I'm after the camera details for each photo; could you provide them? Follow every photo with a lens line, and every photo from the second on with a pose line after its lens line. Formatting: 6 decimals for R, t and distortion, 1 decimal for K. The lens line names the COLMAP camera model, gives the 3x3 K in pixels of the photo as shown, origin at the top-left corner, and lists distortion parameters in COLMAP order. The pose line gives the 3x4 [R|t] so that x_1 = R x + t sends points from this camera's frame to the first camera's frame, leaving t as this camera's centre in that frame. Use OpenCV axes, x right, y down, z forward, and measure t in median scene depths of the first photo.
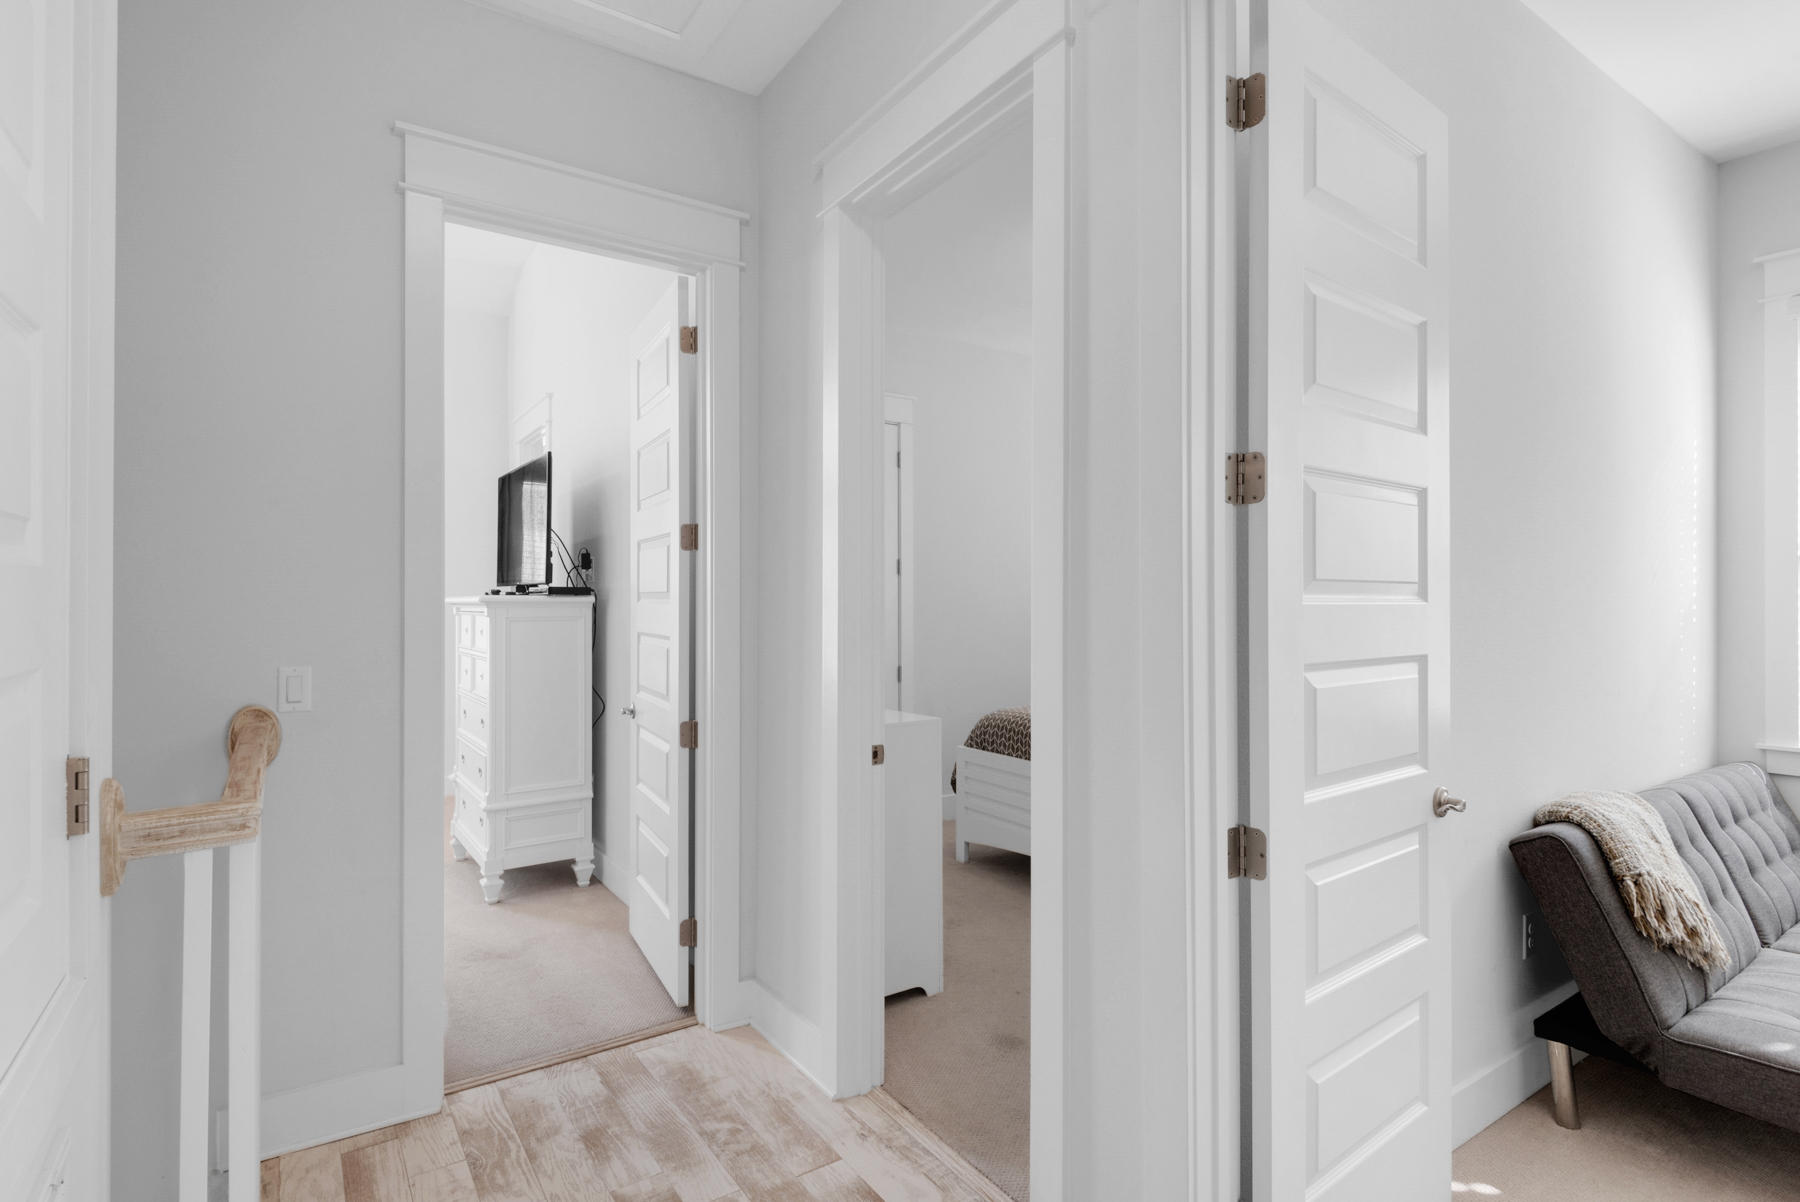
lens RADIAL K [[854.0, 0, 898.2], [0, 854.0, 600.6], [0, 0, 1]] dist [0.011810, -0.005026]
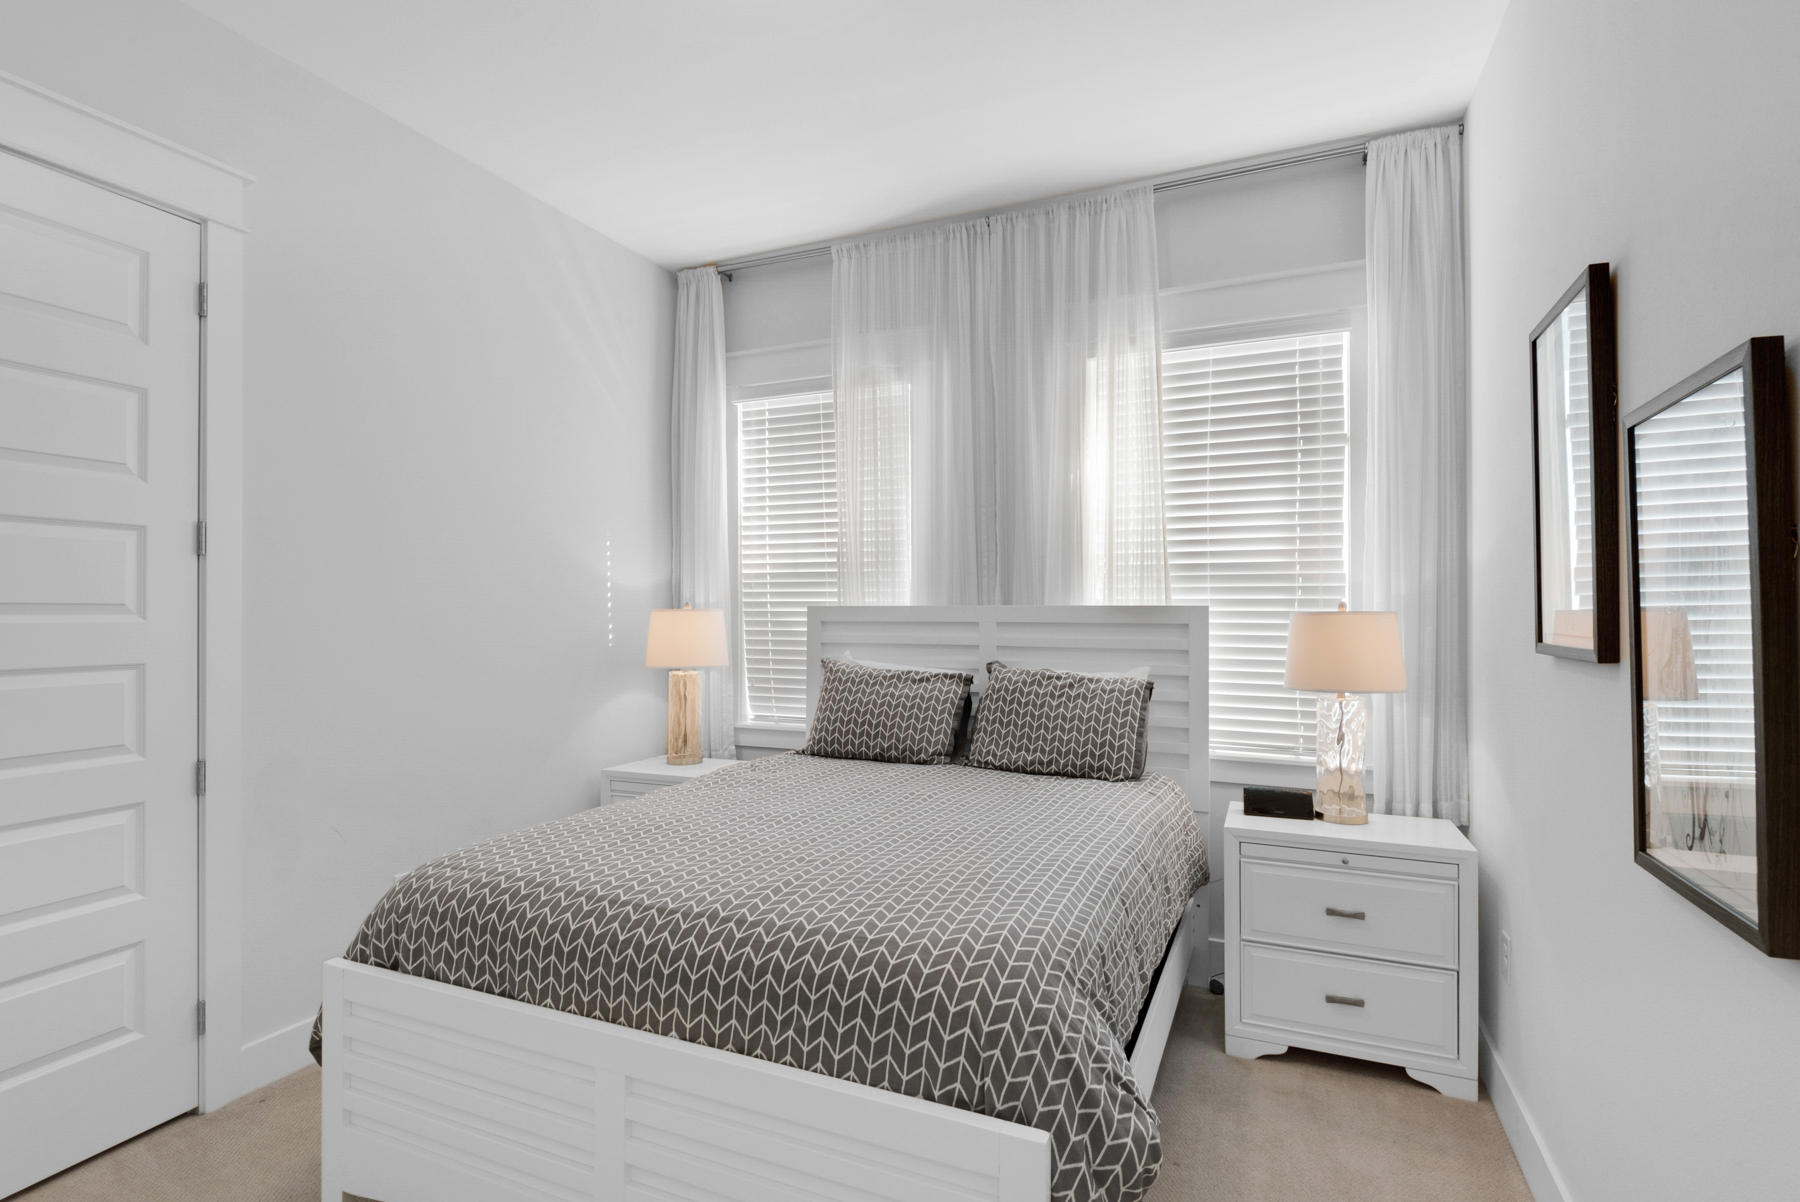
lens RADIAL K [[854.0, 0, 902.0], [0, 854.0, 604.0], [0, 0, 1]] dist [0.011810, -0.005026]
pose [[0.839670, 0.009854, 0.543007, 0.075822], [-0.003437, 0.999912, -0.012830, -0.000521], [-0.543085, 0.008907, 0.839630, 0.489303]]
